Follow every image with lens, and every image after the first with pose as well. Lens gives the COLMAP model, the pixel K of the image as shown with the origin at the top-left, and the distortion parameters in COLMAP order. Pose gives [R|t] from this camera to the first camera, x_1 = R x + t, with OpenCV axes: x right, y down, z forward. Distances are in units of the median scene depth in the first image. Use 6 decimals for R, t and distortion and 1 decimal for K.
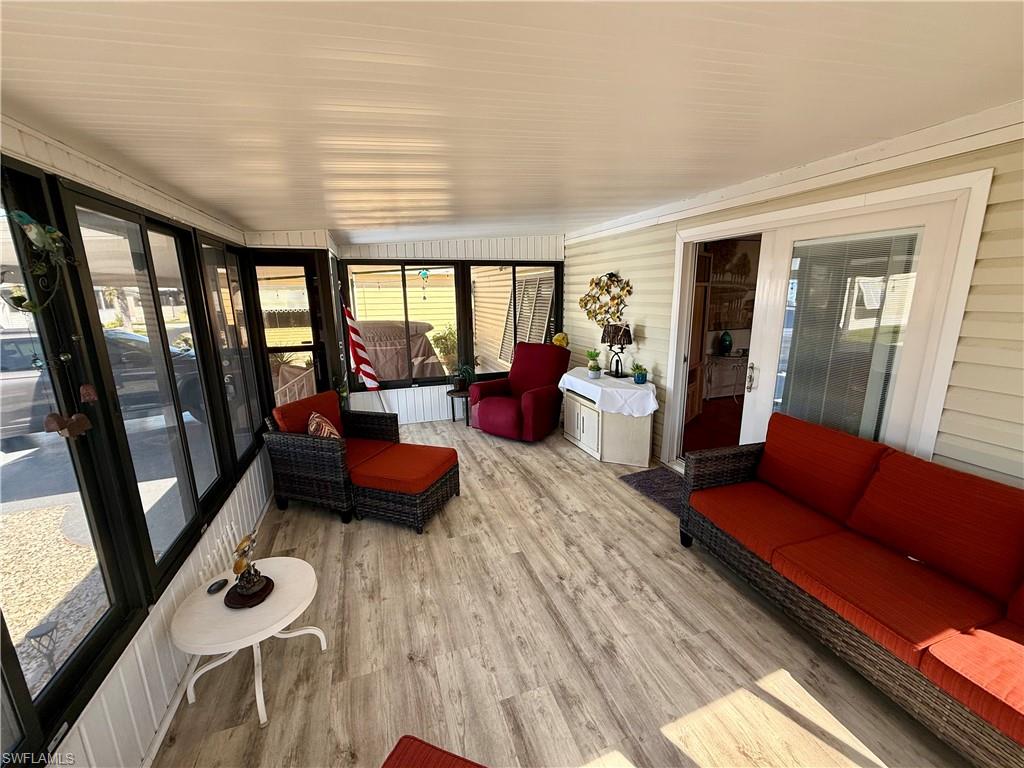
lens RADIAL K [[411.9, 0, 511.1], [0, 411.9, 384.2], [0, 0, 1]] dist [0.001190, 0.000204]
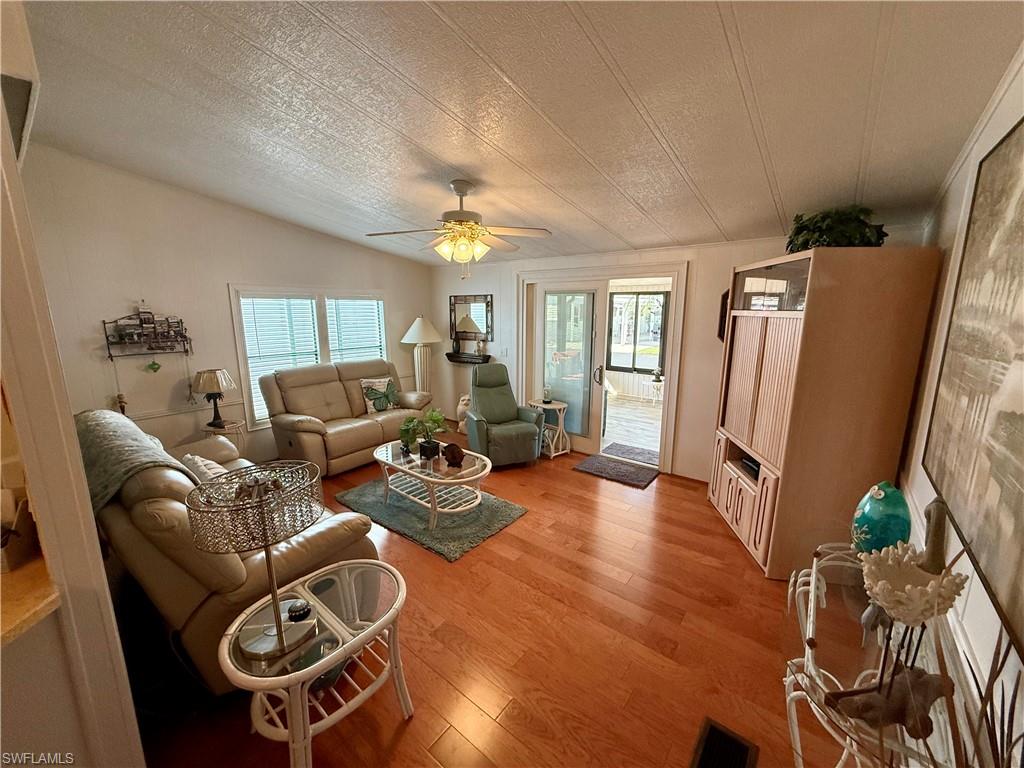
lens RADIAL K [[411.9, 0, 511.4], [0, 411.9, 390.2], [0, 0, 1]] dist [0.001190, 0.000204]
pose [[-0.837009, 0.119930, -0.533885, 2.004285], [-0.108283, 0.920088, 0.376449, -0.594710], [0.536369, 0.372901, -0.757135, 2.361941]]
